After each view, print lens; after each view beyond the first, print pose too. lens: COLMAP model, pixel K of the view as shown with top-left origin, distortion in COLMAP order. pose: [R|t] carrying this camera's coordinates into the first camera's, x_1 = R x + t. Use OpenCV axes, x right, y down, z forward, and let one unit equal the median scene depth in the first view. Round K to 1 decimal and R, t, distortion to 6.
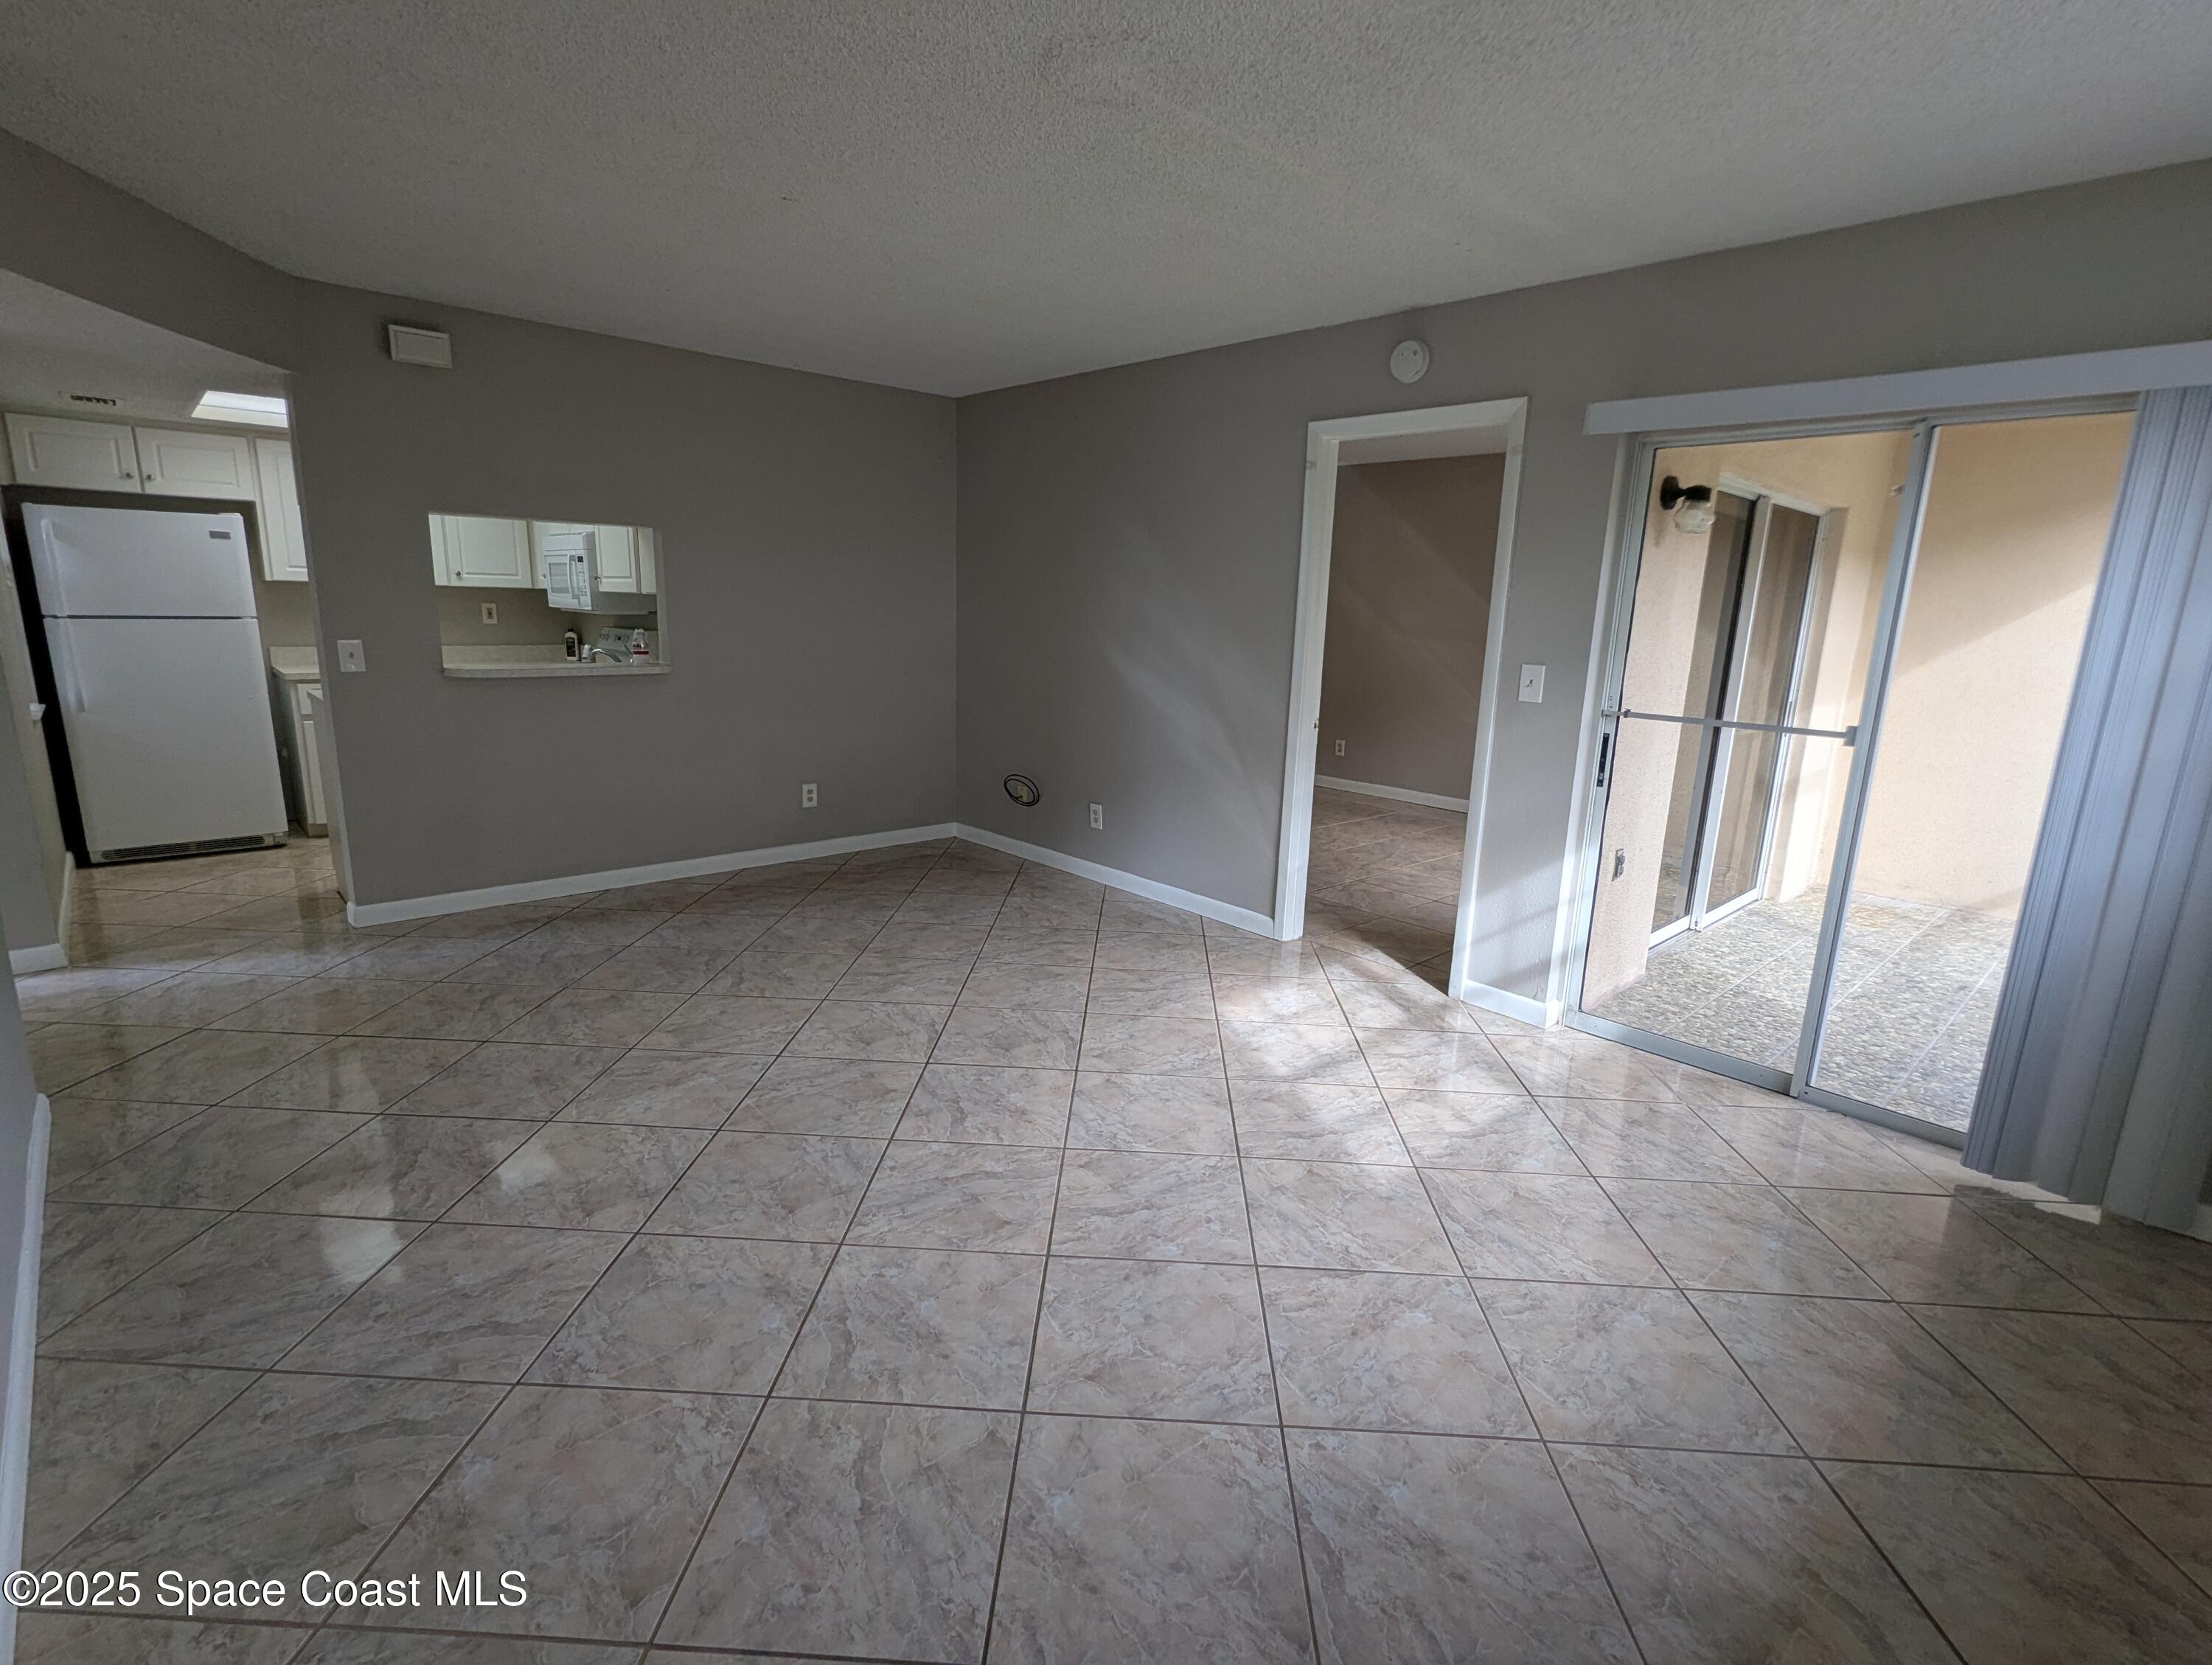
lens RADIAL K [[1051.6, 0, 1107.7], [0, 1051.6, 833.4], [0, 0, 1]] dist [0.001348, -0.000506]
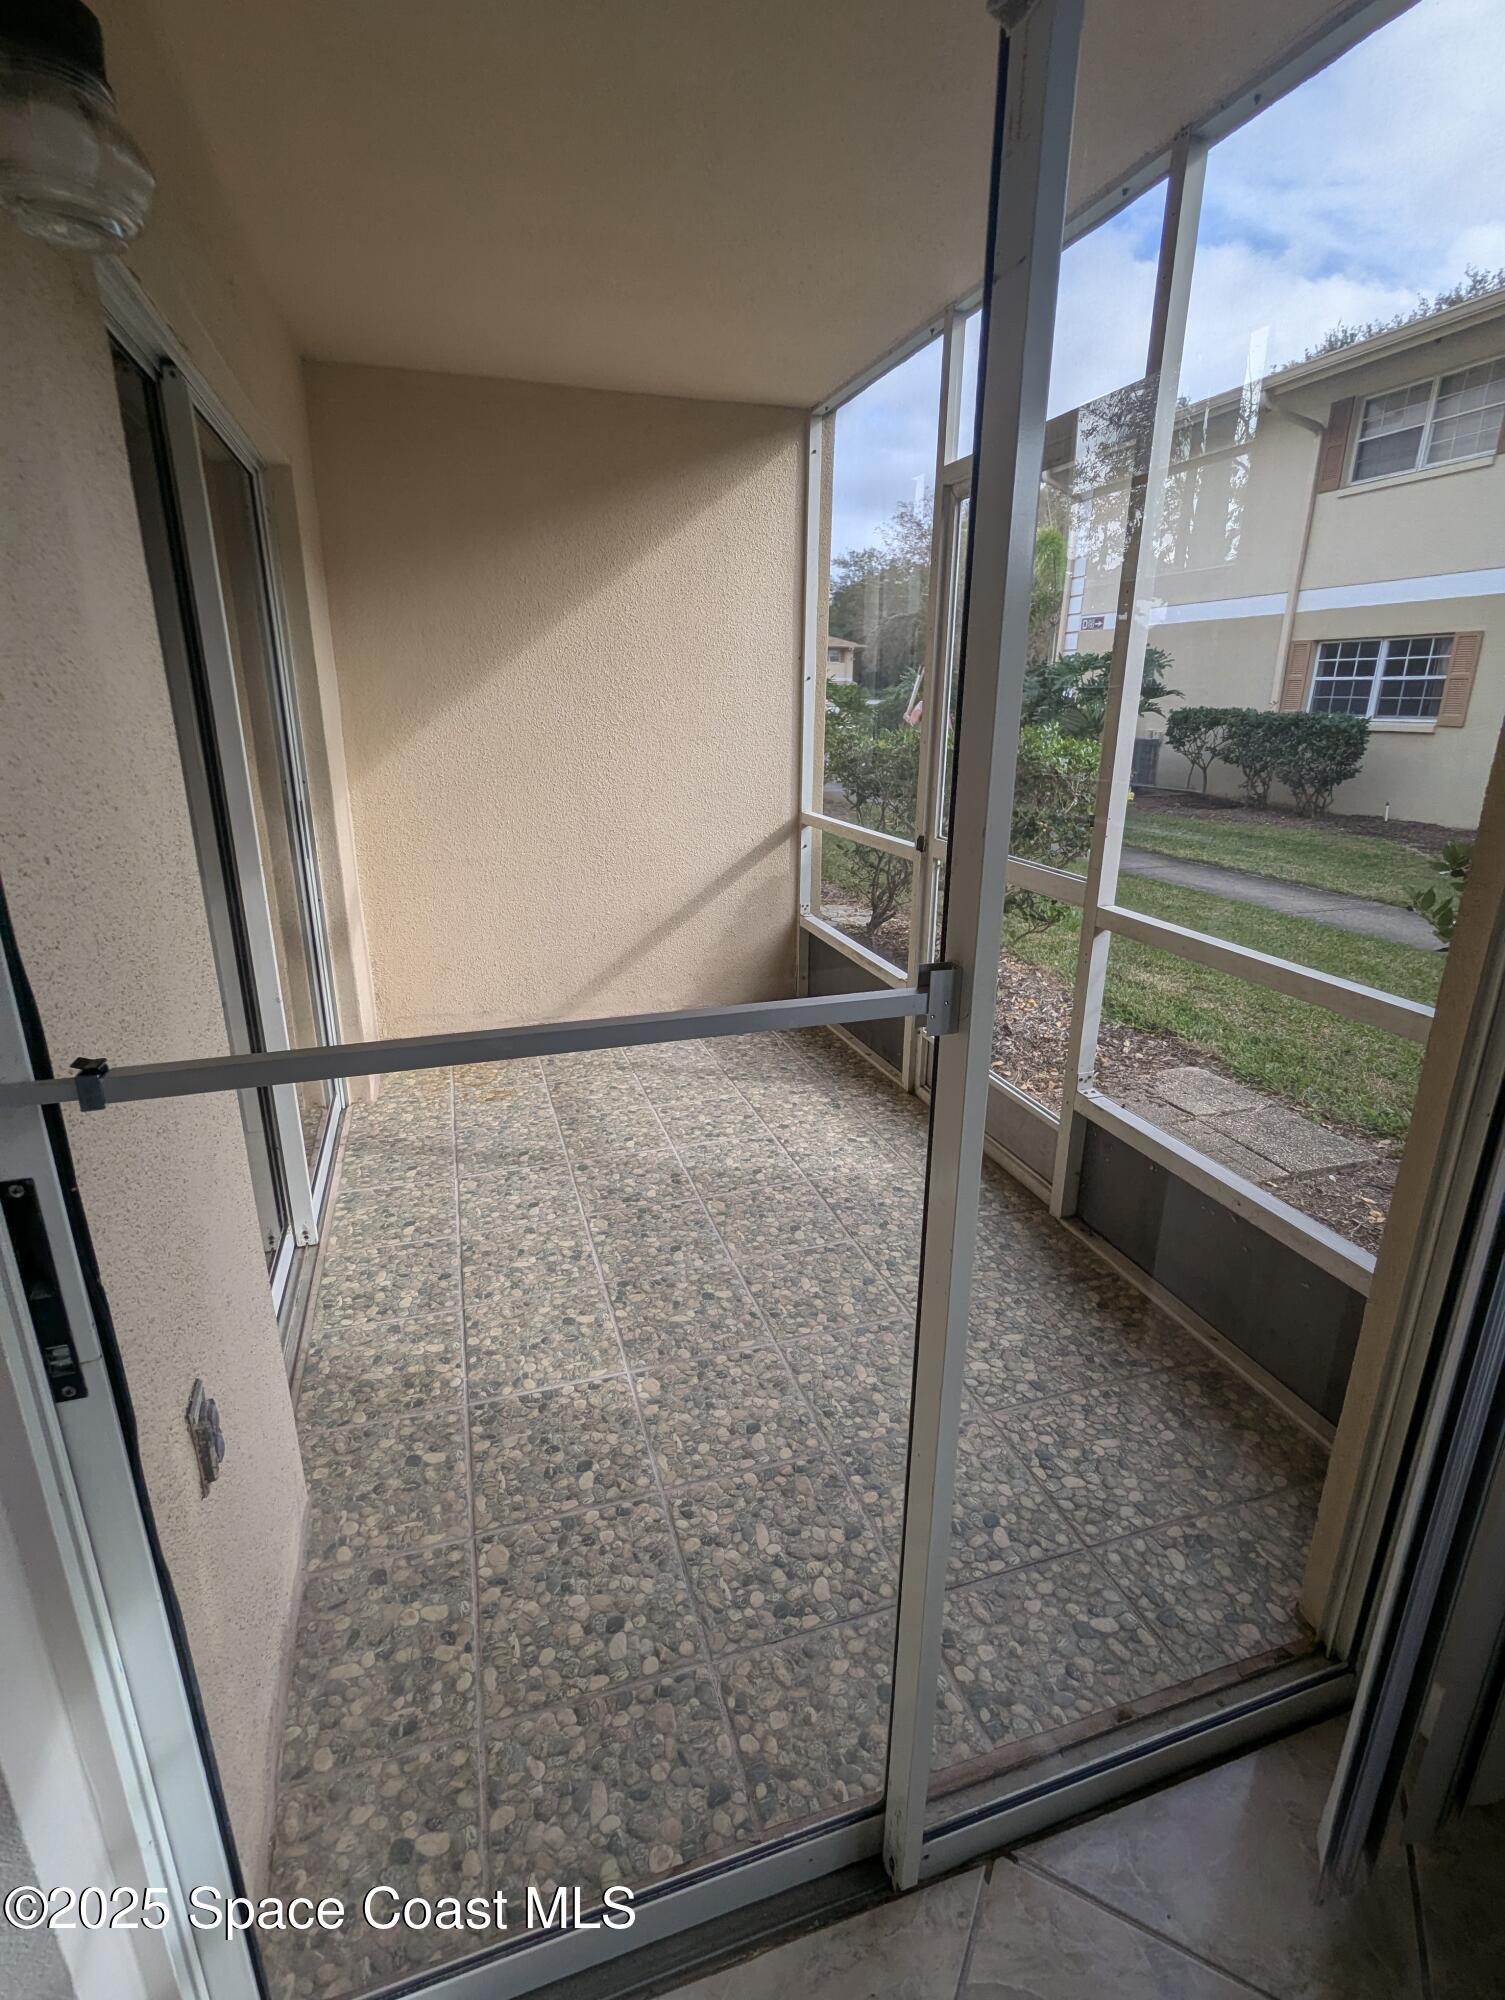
lens RADIAL K [[950.8, 0, 753.6], [0, 950.8, 993.8], [0, 0, 1]] dist [0.001348, -0.000506]
pose [[0.424739, -0.302493, 0.853285, 0.326262], [0.201725, 0.950454, 0.236527, -0.120778], [-0.882555, 0.071667, 0.464715, 0.659069]]
